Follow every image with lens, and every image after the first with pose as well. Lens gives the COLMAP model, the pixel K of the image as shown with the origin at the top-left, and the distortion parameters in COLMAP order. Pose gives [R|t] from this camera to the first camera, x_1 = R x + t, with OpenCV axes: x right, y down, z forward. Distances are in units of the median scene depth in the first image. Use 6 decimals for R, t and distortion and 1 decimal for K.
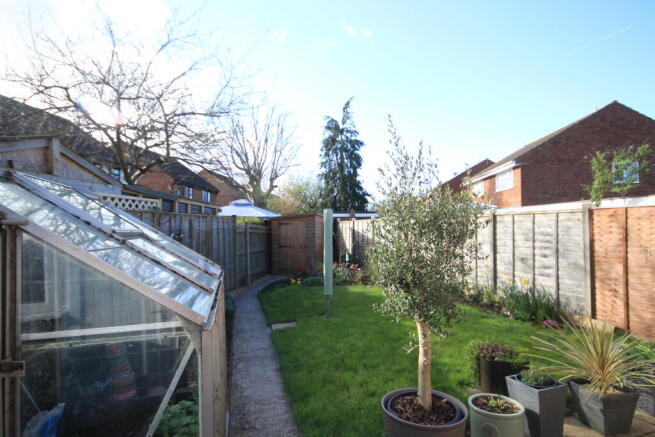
lens RADIAL K [[362.8, 0, 328.3], [0, 362.8, 223.2], [0, 0, 1]] dist [0.000197, 0.000018]
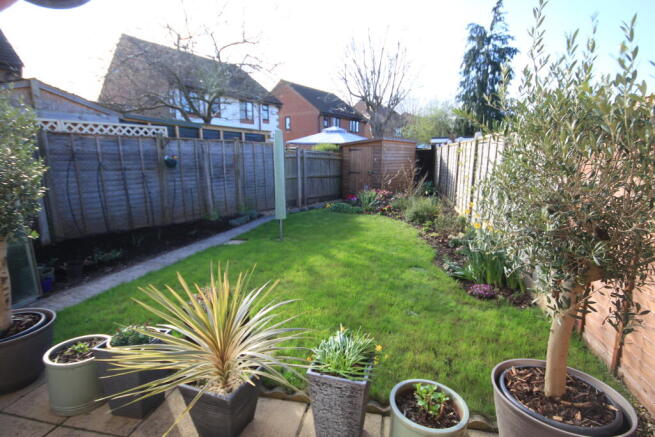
lens RADIAL K [[328.5, 0, 327.9], [0, 328.5, 217.9], [0, 0, 1]] dist [0.033611, 0.000680]
pose [[0.866760, 0.099067, -0.488787, 0.135787], [-0.000482, 0.980239, 0.197818, 0.002933], [0.498725, -0.171225, 0.849680, 0.070423]]
